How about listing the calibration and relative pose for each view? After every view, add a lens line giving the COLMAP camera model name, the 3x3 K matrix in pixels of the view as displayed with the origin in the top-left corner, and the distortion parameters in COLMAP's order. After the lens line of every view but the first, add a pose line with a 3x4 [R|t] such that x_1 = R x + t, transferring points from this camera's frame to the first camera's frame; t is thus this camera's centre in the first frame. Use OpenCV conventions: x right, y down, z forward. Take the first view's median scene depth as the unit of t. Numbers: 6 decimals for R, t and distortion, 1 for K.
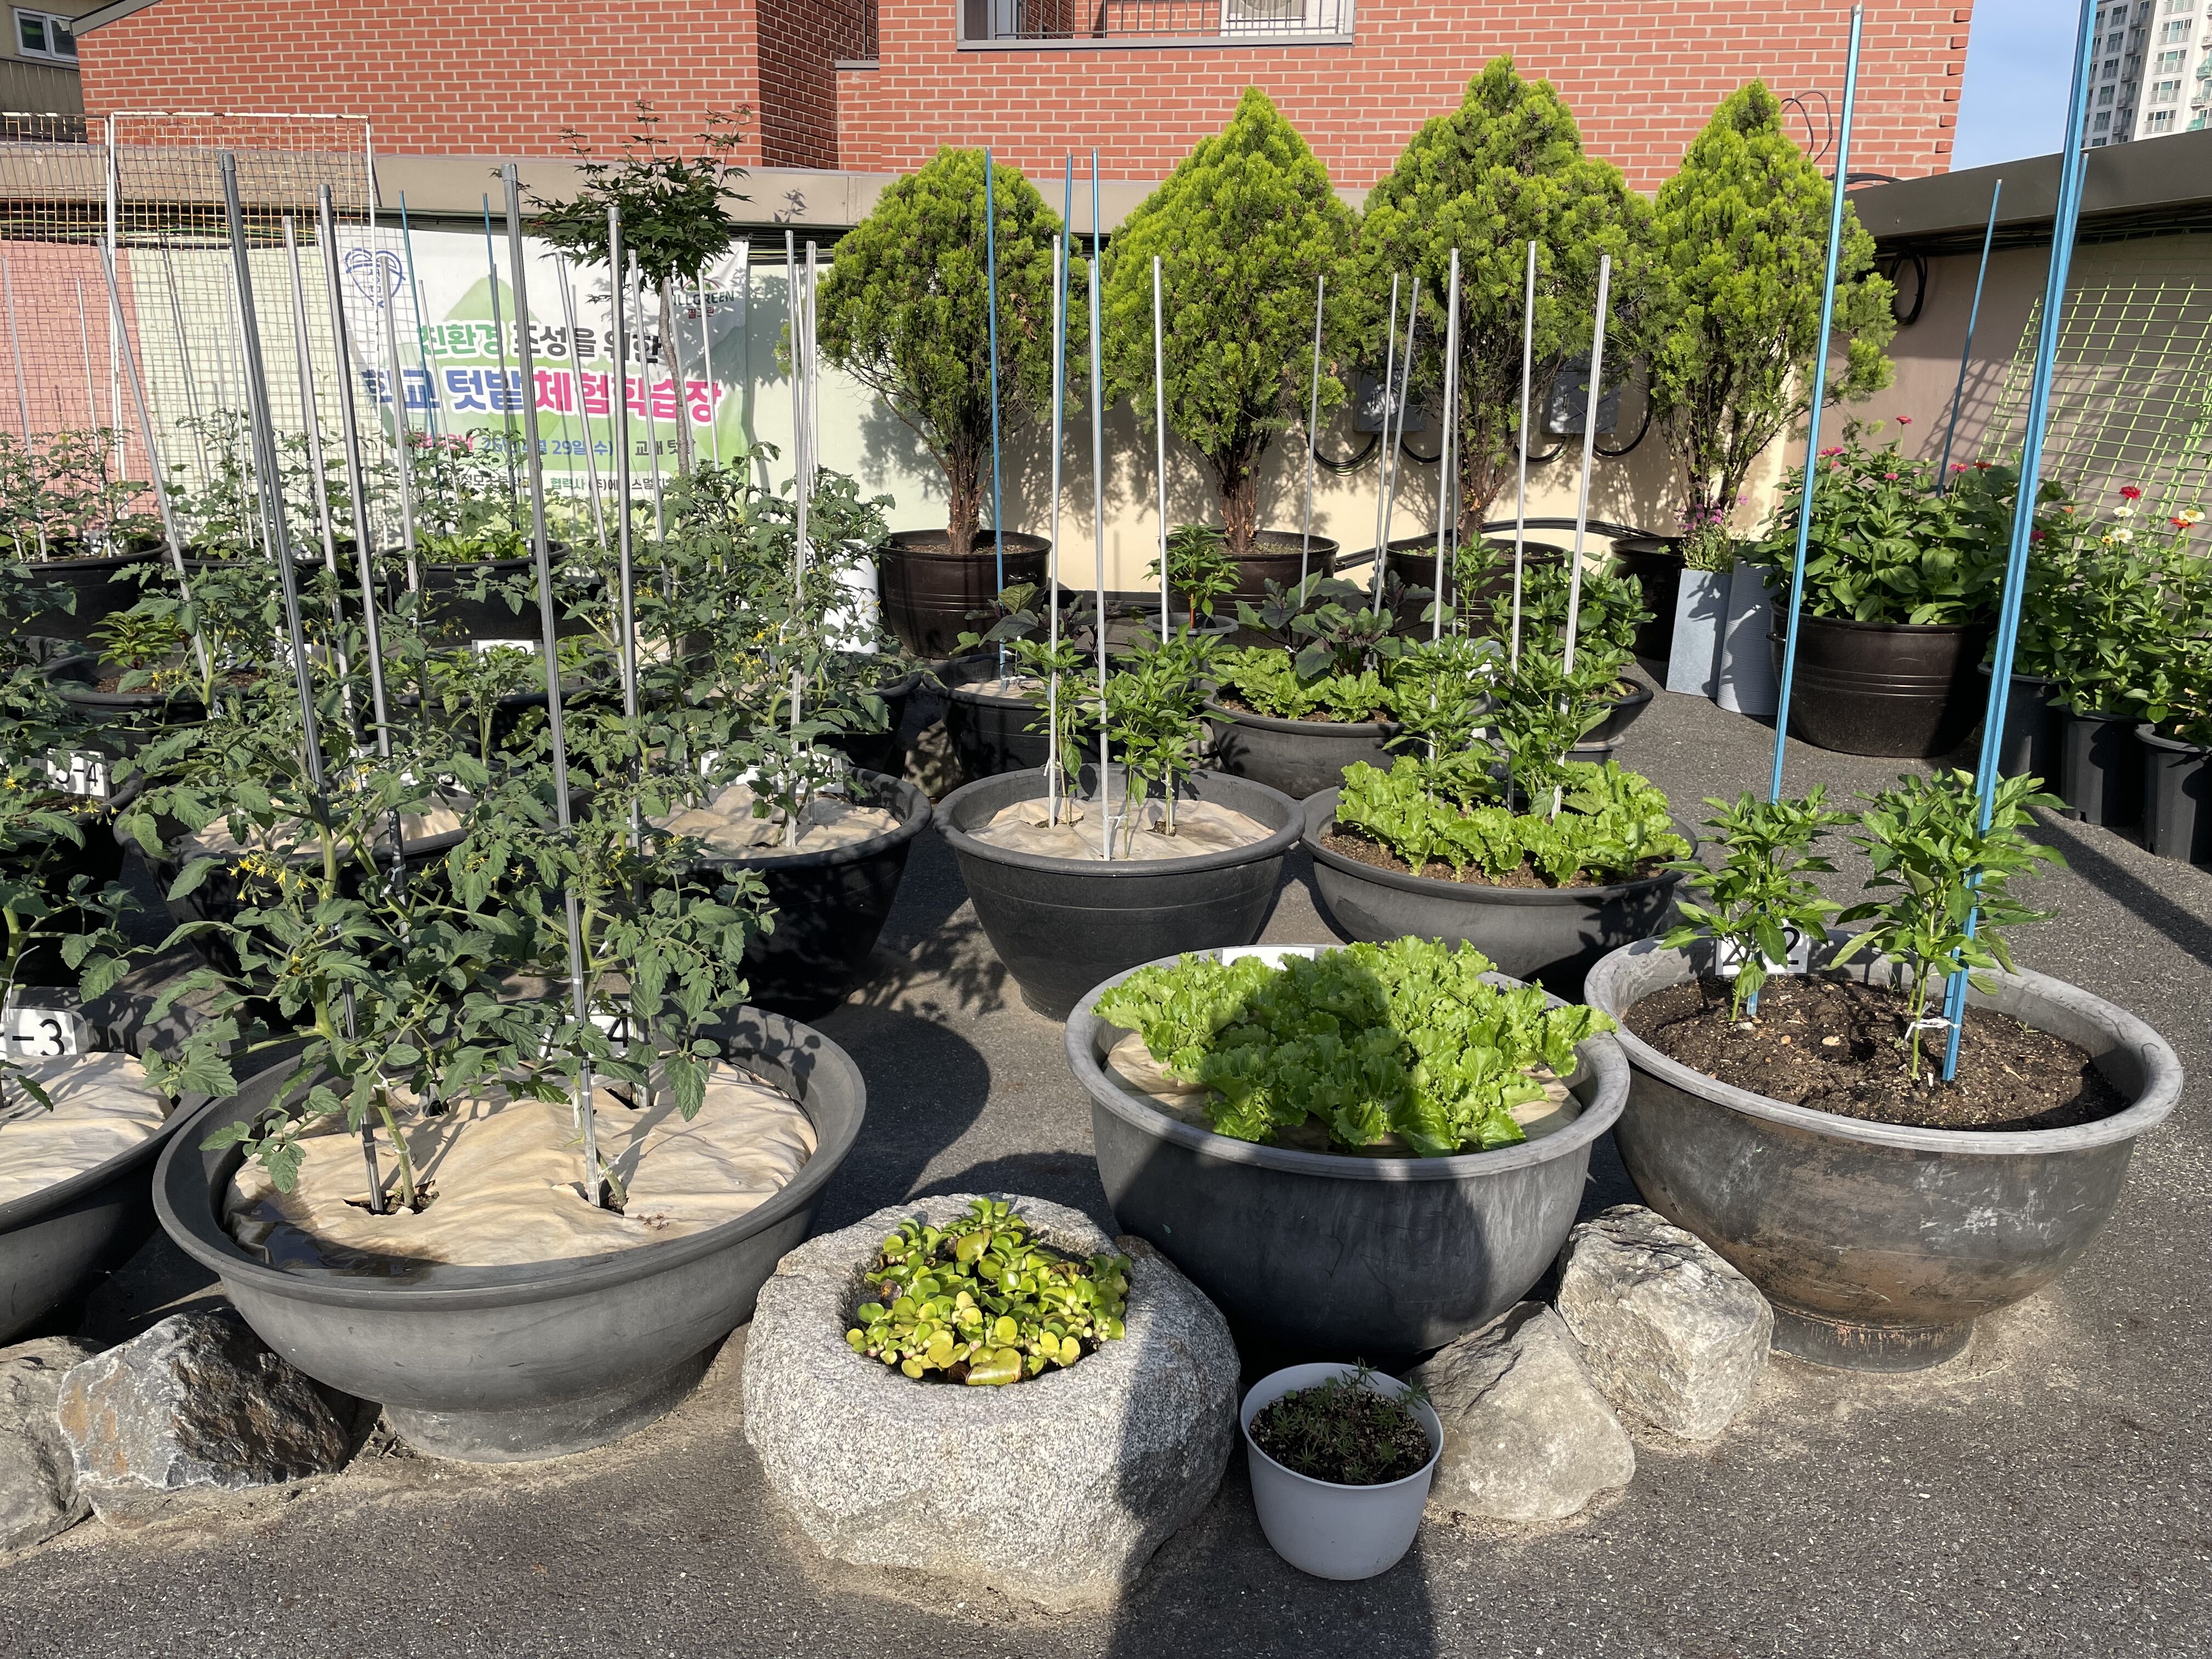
lens RADIAL K [[1674.0, 0, 1115.2], [0, 1674.0, 821.7], [0, 0, 1]] dist [0.080277, -0.108090]
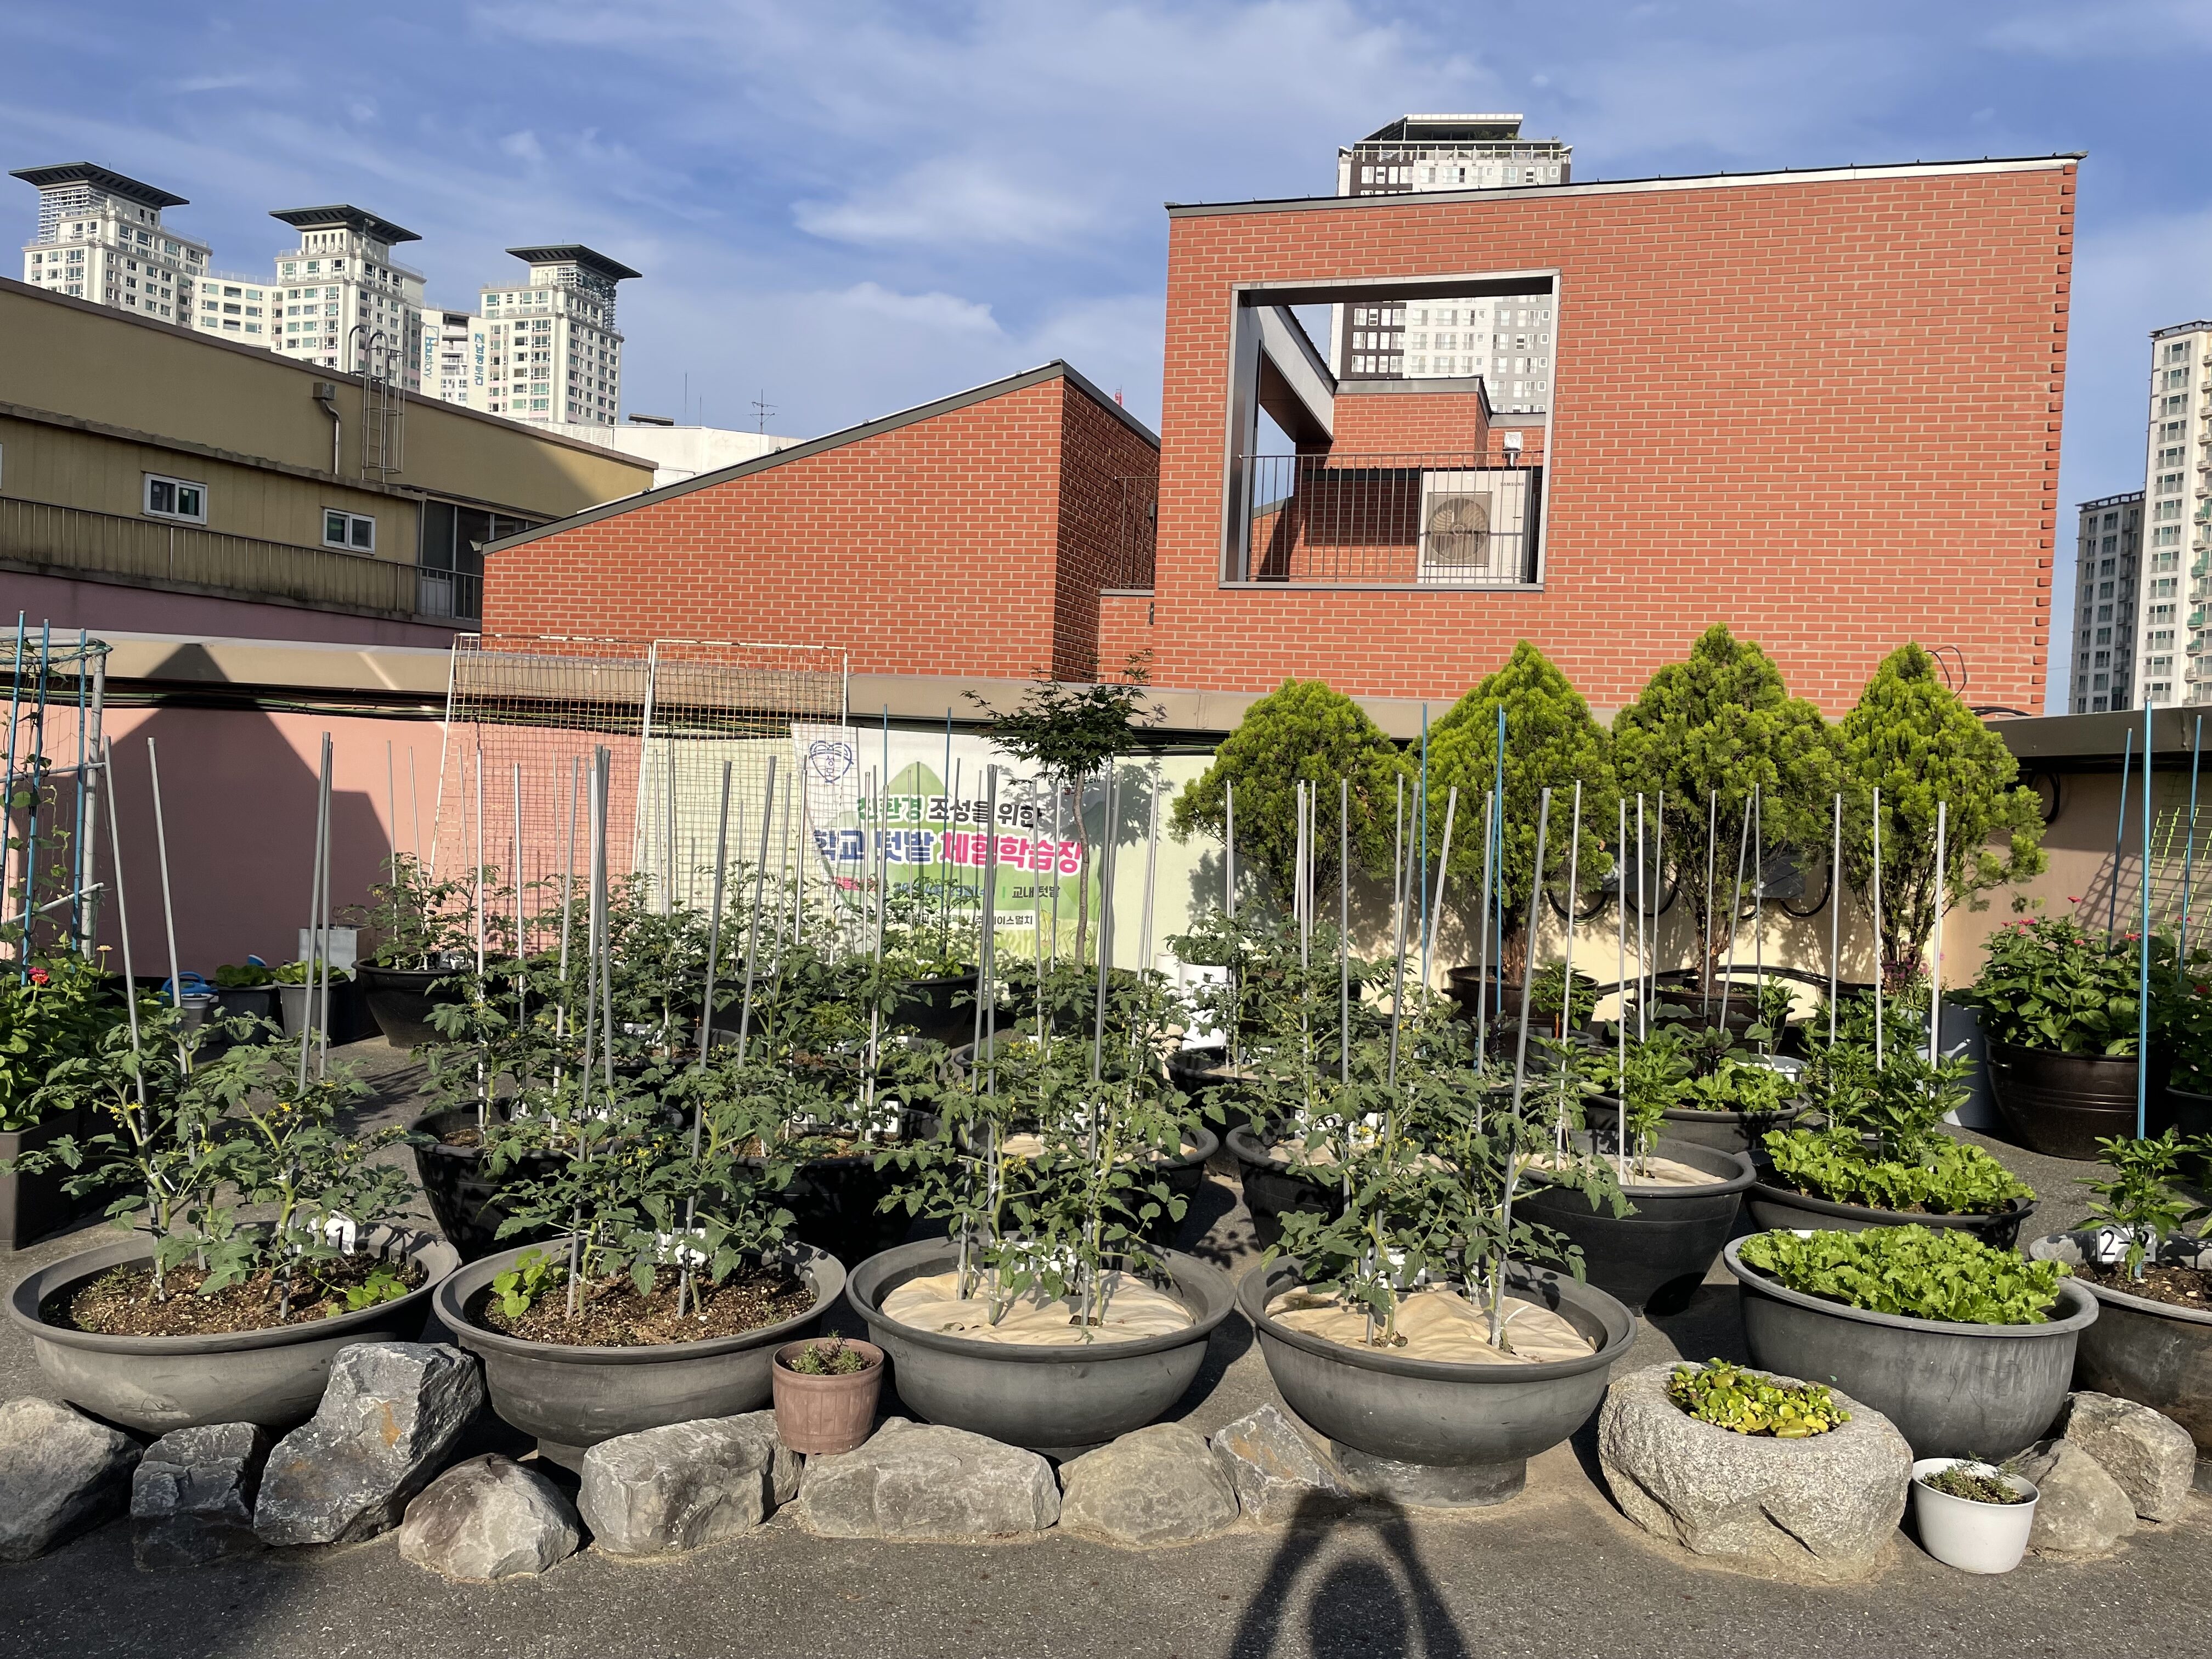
lens RADIAL K [[1674.0, 0, 1115.2], [0, 1674.0, 821.7], [0, 0, 1]] dist [0.080277, -0.108090]
pose [[0.999461, 0.021123, -0.025118, -0.210496], [-0.026820, 0.966791, -0.254157, 0.049928], [0.018915, 0.254694, 0.966837, -0.254752]]
